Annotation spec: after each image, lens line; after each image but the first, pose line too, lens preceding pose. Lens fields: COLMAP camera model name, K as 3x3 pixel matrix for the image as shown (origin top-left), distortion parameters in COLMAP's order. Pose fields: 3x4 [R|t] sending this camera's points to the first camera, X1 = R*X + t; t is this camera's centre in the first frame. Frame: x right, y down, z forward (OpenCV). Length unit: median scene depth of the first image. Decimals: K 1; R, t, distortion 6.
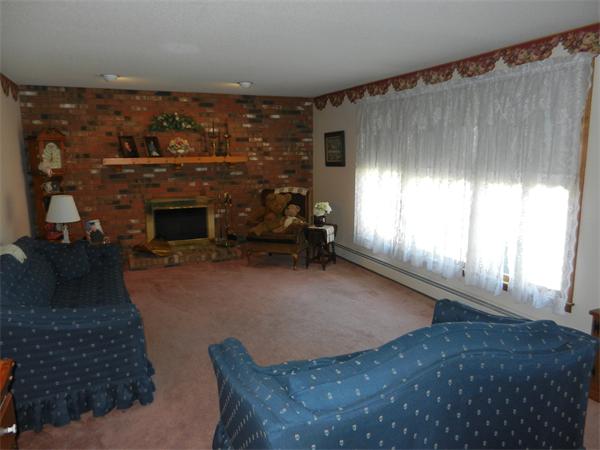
lens RADIAL K [[445.7, 0, 300.0], [0, 445.7, 225.0], [0, 0, 1]] dist [0.002440, -0.000498]
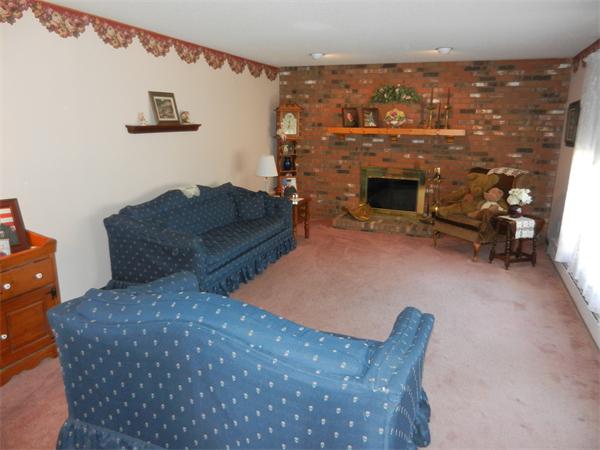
lens RADIAL K [[445.7, 0, 300.0], [0, 445.7, 225.0], [0, 0, 1]] dist [0.002440, -0.000498]
pose [[0.699583, 0.180145, -0.691470, 0.326100], [-0.139140, 0.983519, 0.115458, -0.022044], [0.700873, 0.015438, 0.713119, 0.121856]]
